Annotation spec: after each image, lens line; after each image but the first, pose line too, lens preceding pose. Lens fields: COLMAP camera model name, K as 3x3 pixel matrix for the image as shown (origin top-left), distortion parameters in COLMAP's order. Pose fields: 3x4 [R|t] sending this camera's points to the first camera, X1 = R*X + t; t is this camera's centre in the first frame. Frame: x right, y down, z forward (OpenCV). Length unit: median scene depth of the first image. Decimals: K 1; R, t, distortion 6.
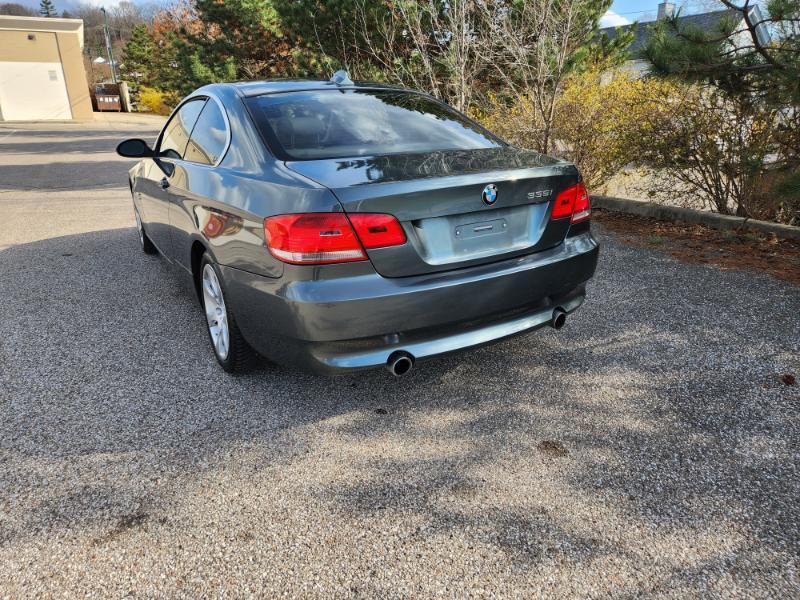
lens RADIAL K [[528.0, 0, 399.1], [0, 528.0, 301.3], [0, 0, 1]] dist [0.076787, -0.064258]
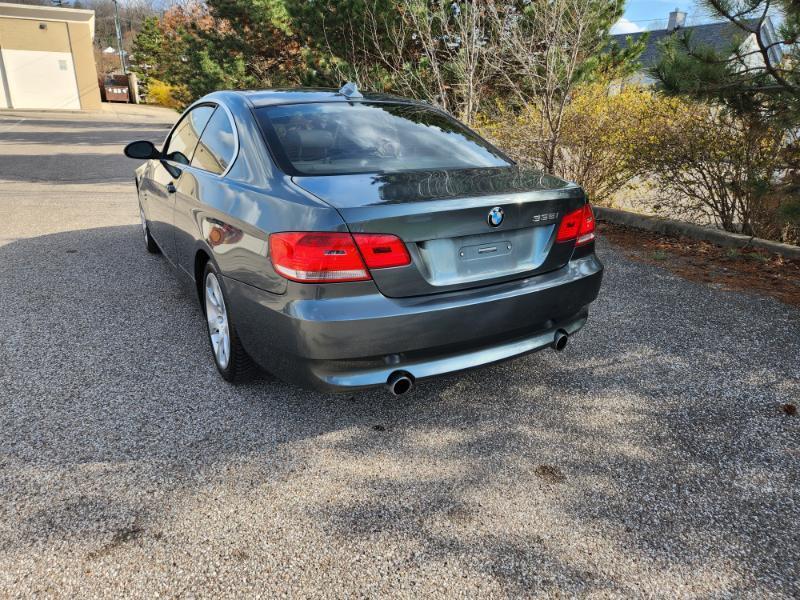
lens RADIAL K [[528.4, 0, 395.5], [0, 528.4, 299.7], [0, 0, 1]] dist [0.074028, -0.061179]
pose [[0.999390, 0.034175, -0.007180, -0.003413], [-0.034182, 0.999415, -0.000805, -0.029398], [0.007148, 0.001050, 0.999974, 0.000258]]
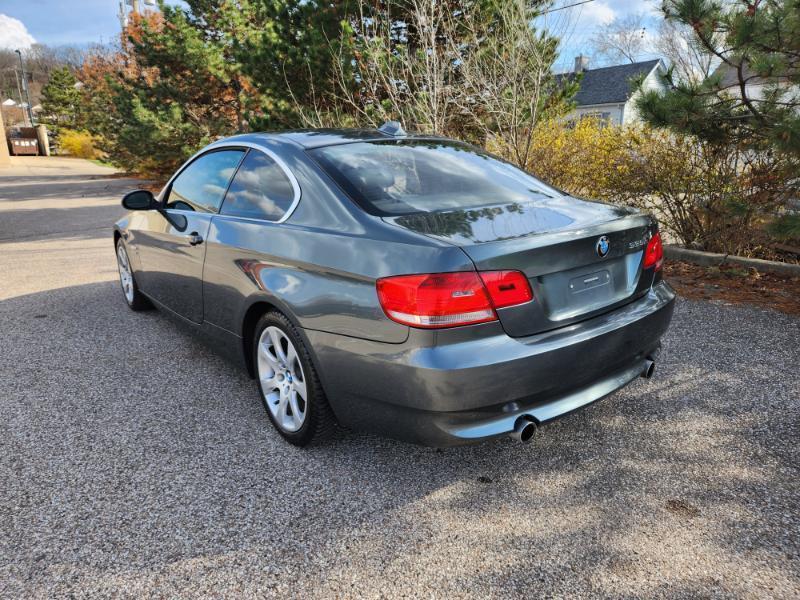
lens RADIAL K [[531.0, 0, 401.6], [0, 531.0, 300.5], [0, 0, 1]] dist [0.058135, -0.049363]
pose [[0.991298, -0.038708, 0.125820, -0.242693], [0.047749, 0.996428, -0.069654, -0.038979], [-0.122675, 0.075056, 0.989605, 0.062228]]
